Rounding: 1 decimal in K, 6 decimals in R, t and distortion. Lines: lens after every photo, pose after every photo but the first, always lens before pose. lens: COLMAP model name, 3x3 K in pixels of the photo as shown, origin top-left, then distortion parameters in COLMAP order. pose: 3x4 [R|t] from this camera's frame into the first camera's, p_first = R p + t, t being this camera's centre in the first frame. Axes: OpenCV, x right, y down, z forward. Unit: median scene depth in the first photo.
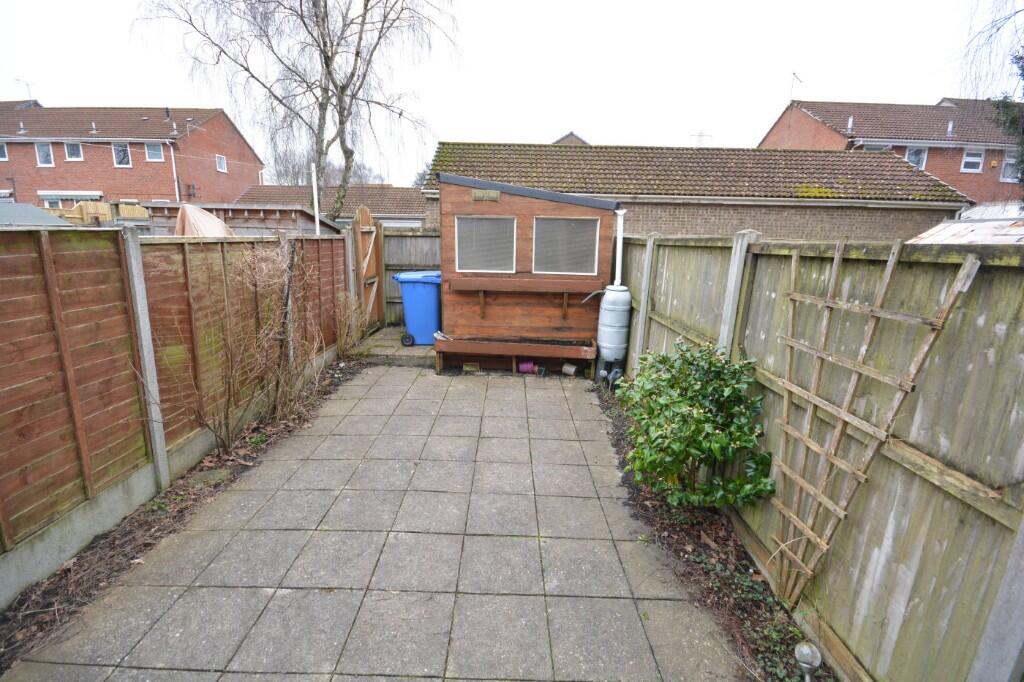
lens RADIAL K [[449.7, 0, 512.0], [0, 449.7, 341.0], [0, 0, 1]] dist [-0.000656, -0.000112]
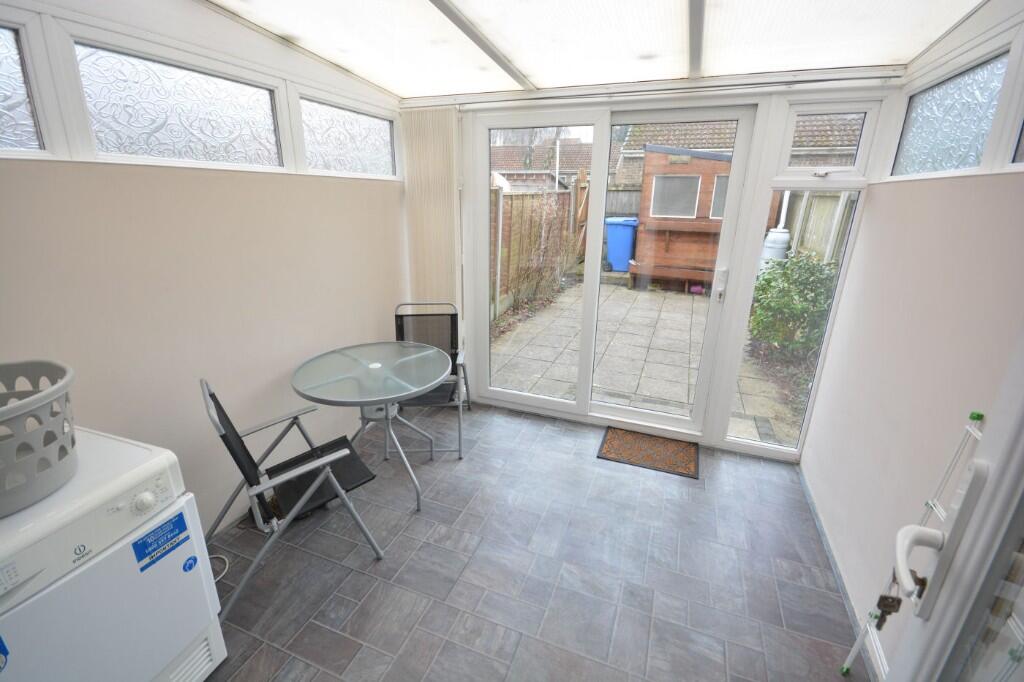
lens RADIAL K [[449.7, 0, 512.0], [0, 449.7, 341.0], [0, 0, 1]] dist [-0.000656, -0.000112]
pose [[0.928427, 0.110611, -0.354667, 0.014776], [-0.076769, 0.991165, 0.108156, 0.110876], [0.363497, -0.073188, 0.928716, -0.477540]]
